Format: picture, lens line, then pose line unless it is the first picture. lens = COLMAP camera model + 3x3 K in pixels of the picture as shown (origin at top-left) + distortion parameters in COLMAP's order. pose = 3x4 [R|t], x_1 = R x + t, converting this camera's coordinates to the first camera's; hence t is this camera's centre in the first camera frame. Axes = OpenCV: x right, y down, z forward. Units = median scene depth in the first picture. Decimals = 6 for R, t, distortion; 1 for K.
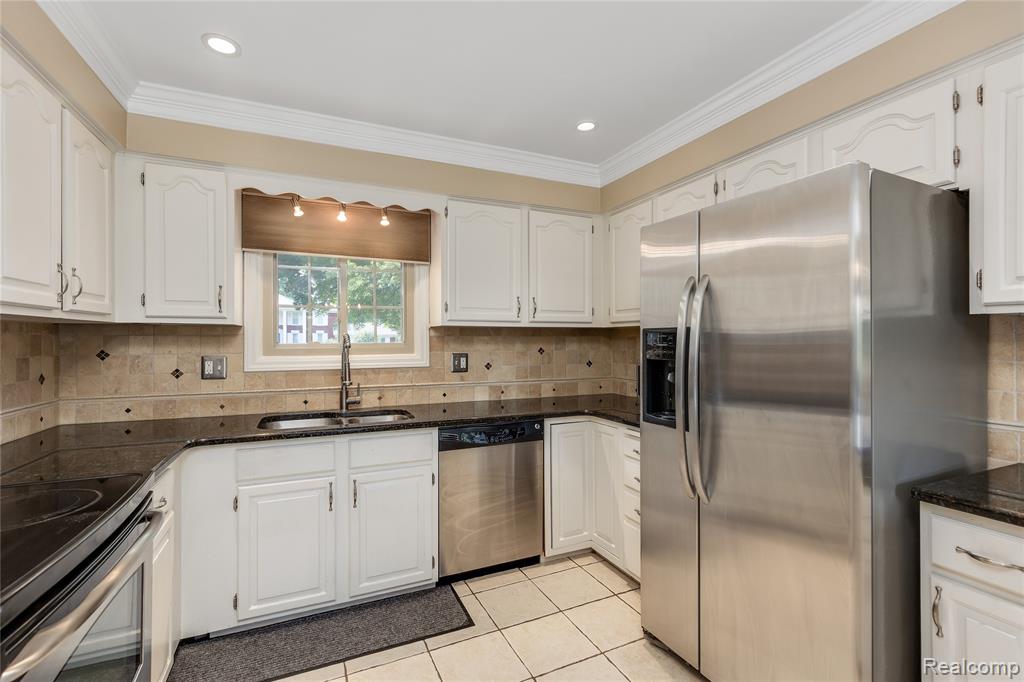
lens RADIAL K [[464.8, 0, 509.4], [0, 464.8, 335.9], [0, 0, 1]] dist [0.004469, 0.001271]
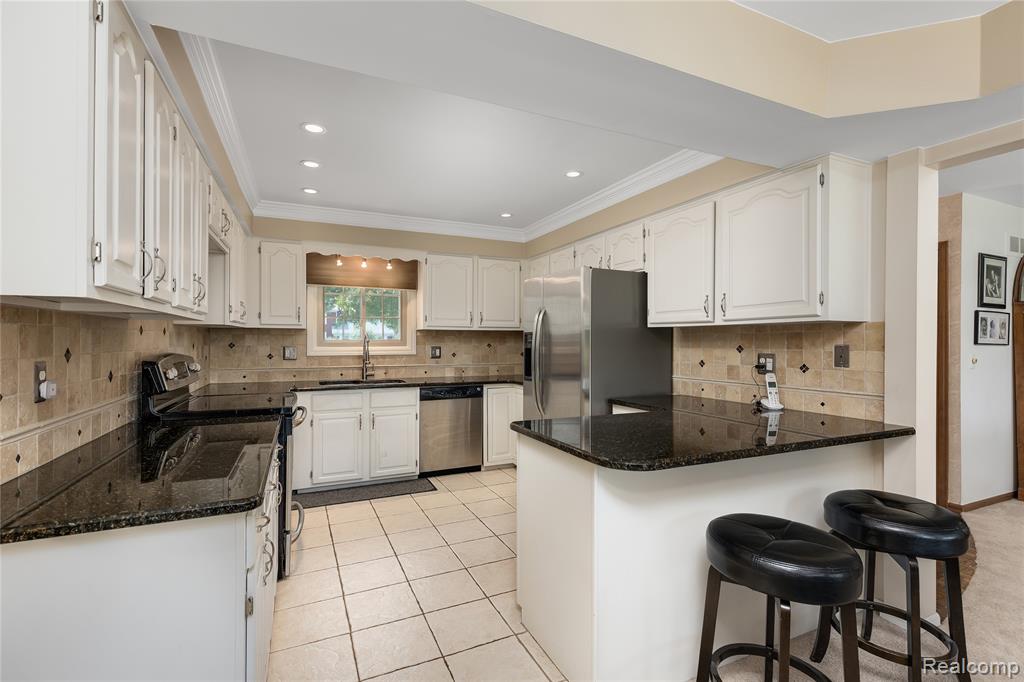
lens RADIAL K [[464.8, 0, 511.7], [0, 464.8, 340.2], [0, 0, 1]] dist [0.004469, 0.001271]
pose [[0.999965, 0.004841, 0.006792, 0.169187], [-0.004899, 0.999952, 0.008476, 0.001075], [-0.006750, -0.008509, 0.999941, -0.705754]]
